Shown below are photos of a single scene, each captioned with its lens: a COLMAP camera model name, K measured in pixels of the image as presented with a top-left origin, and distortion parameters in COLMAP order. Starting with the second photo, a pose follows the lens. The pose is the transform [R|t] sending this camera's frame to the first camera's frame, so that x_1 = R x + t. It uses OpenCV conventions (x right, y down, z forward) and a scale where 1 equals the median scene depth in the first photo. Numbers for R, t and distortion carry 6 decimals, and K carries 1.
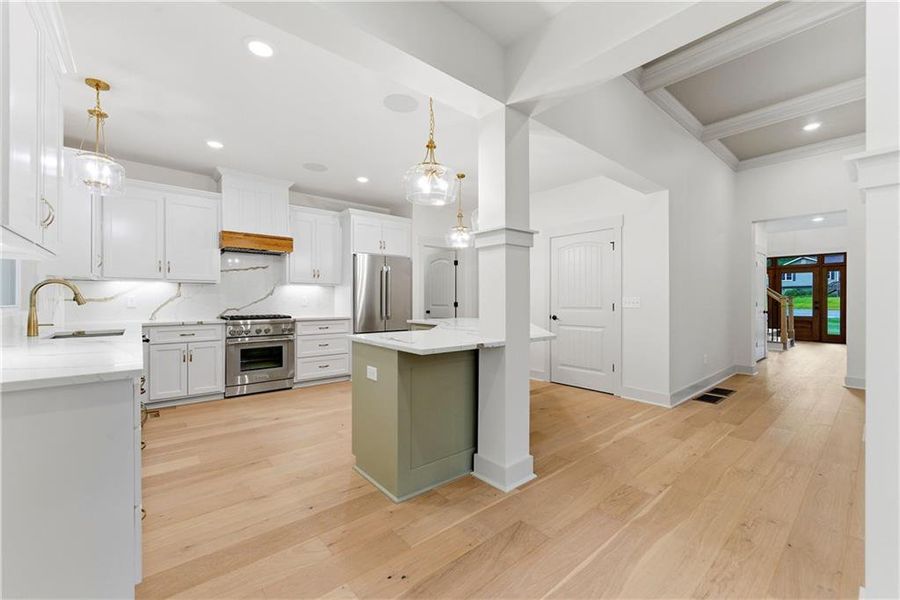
lens RADIAL K [[368.5, 0, 450.0], [0, 368.5, 300.0], [0, 0, 1]] dist [-0.000302, 0.000226]
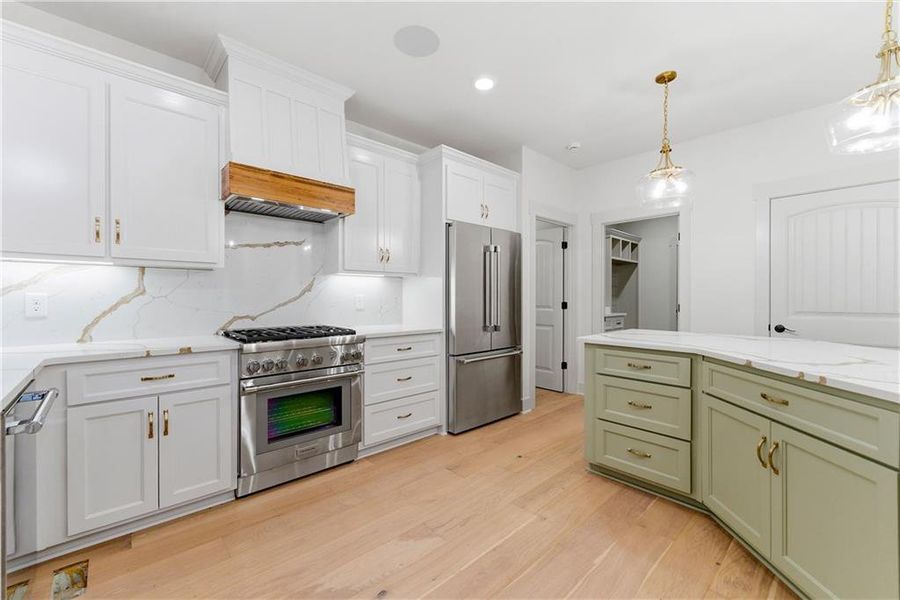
lens RADIAL K [[370.4, 0, 451.6], [0, 370.4, 297.2], [0, 0, 1]] dist [-0.002556, -0.000280]
pose [[0.998935, 0.000542, 0.046137, -0.317253], [-0.000575, 1.000000, 0.000690, -0.005564], [-0.046137, -0.000716, 0.998935, 0.450492]]
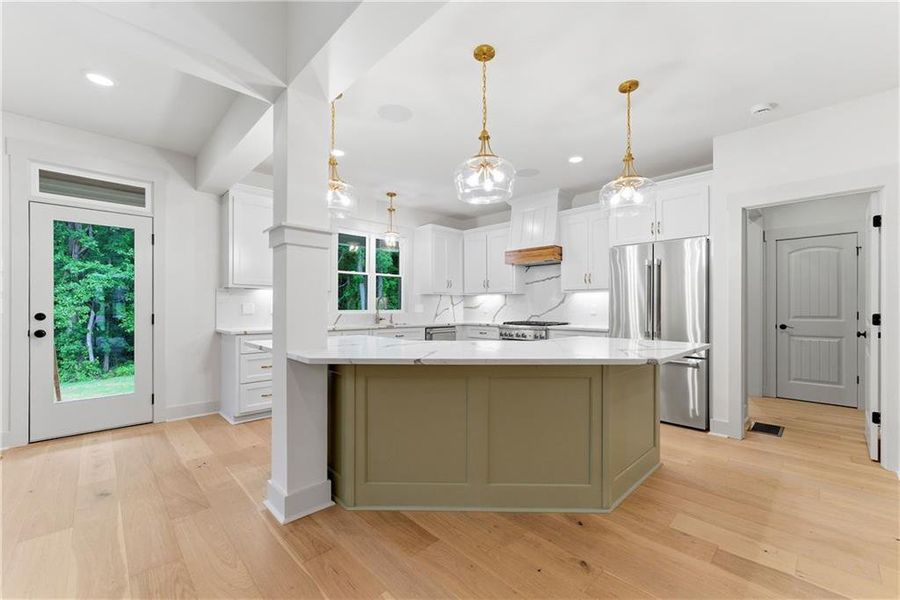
lens RADIAL K [[367.4, 0, 452.6], [0, 367.4, 305.2], [0, 0, 1]] dist [0.000066, 0.000049]
pose [[0.065604, -0.005521, -0.997830, 0.558016], [-0.002948, 0.999979, -0.005727, -0.000782], [0.997841, 0.003317, 0.065586, 0.687648]]
